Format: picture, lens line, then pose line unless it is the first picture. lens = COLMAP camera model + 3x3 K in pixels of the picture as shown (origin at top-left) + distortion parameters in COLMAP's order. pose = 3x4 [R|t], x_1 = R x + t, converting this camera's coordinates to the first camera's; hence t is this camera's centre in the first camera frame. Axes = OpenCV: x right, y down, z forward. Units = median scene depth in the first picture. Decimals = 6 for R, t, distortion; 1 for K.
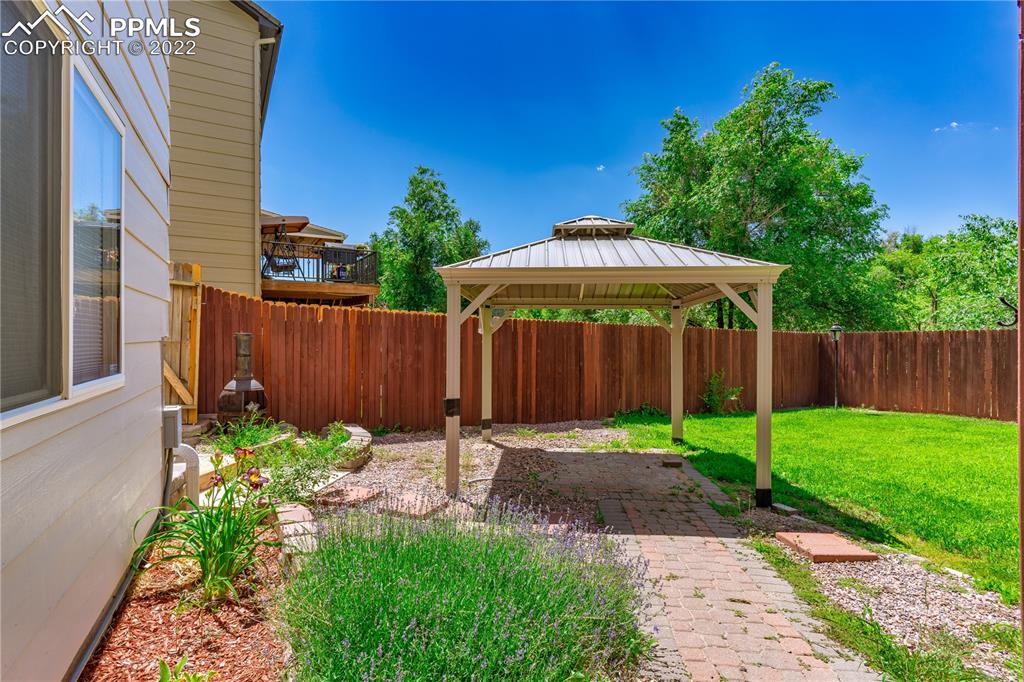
lens RADIAL K [[500.6, 0, 511.8], [0, 500.6, 339.5], [0, 0, 1]] dist [0.001913, -0.000087]
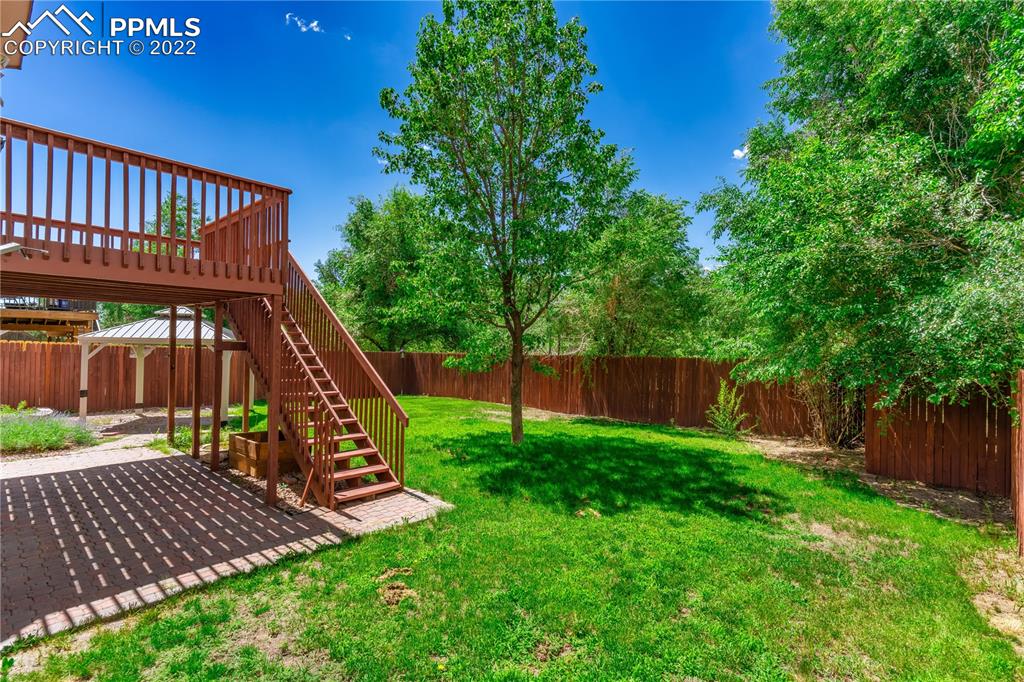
lens RADIAL K [[500.6, 0, 518.3], [0, 500.6, 341.1], [0, 0, 1]] dist [0.001913, -0.000087]
pose [[0.938828, 0.013710, 0.344115, 0.641652], [-0.014222, 0.999898, -0.001035, -0.091684], [-0.344094, -0.003922, 0.938927, -1.256307]]
